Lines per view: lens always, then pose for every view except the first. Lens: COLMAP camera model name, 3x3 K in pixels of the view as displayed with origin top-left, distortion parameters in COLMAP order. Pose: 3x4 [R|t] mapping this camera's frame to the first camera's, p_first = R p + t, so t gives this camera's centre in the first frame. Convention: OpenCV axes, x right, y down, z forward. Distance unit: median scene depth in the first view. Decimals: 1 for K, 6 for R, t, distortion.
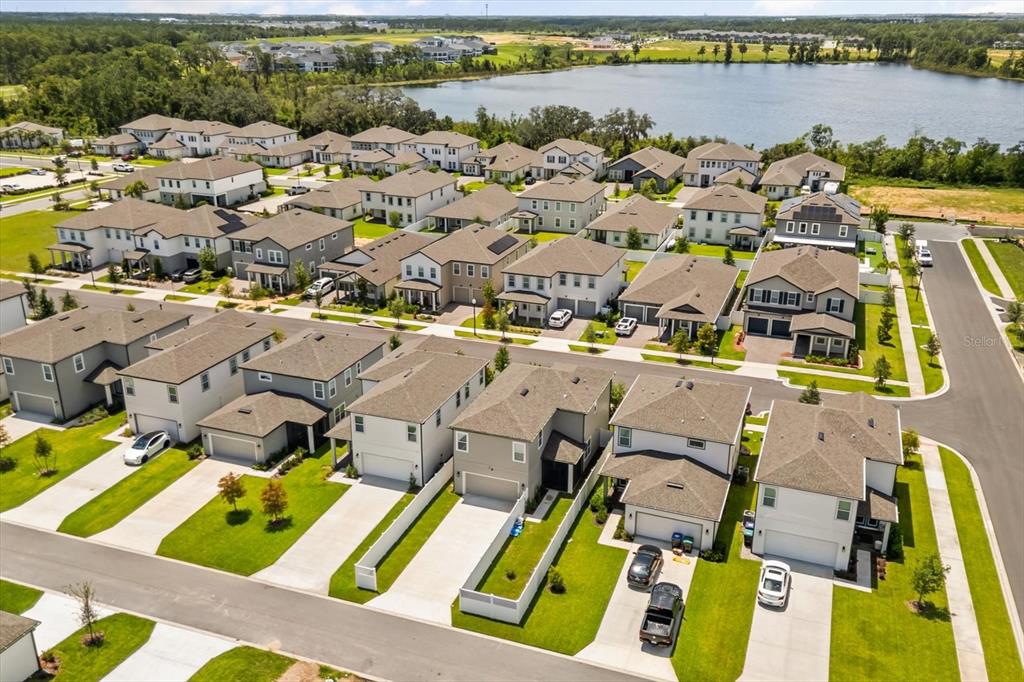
lens RADIAL K [[858.4, 0, 505.7], [0, 858.4, 336.1], [0, 0, 1]] dist [0.054954, -0.045599]
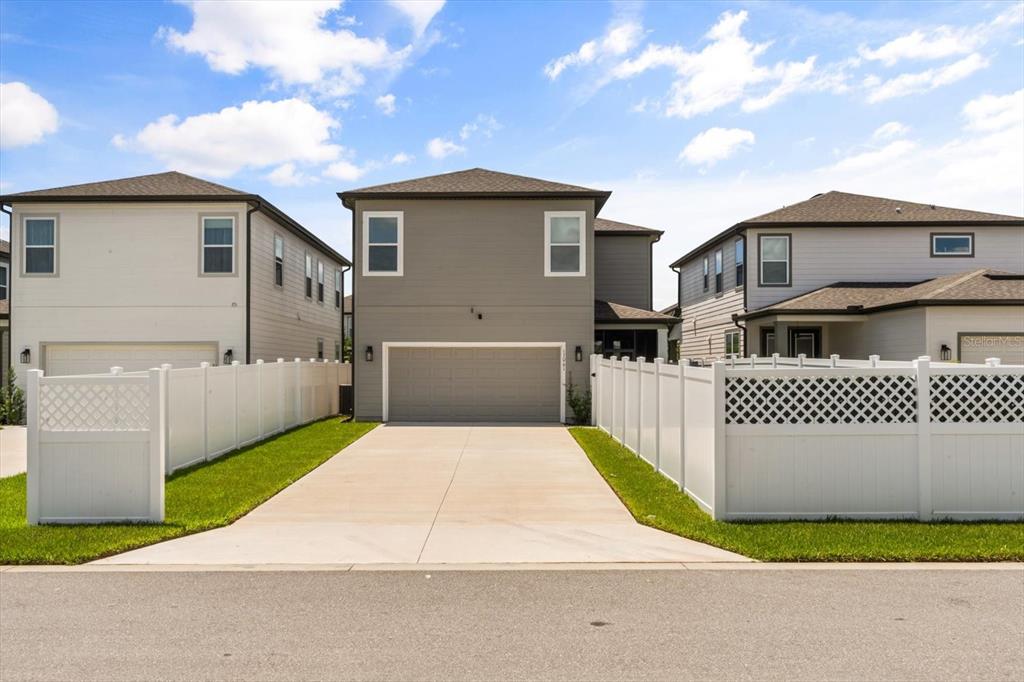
lens RADIAL K [[858.4, 0, 516.7], [0, 858.4, 333.7], [0, 0, 1]] dist [0.054954, -0.045599]
pose [[0.940037, -0.004828, 0.341038, -0.119289], [0.119536, 0.941143, -0.316167, 0.273579], [-0.319439, 0.337975, 0.885286, 0.711378]]
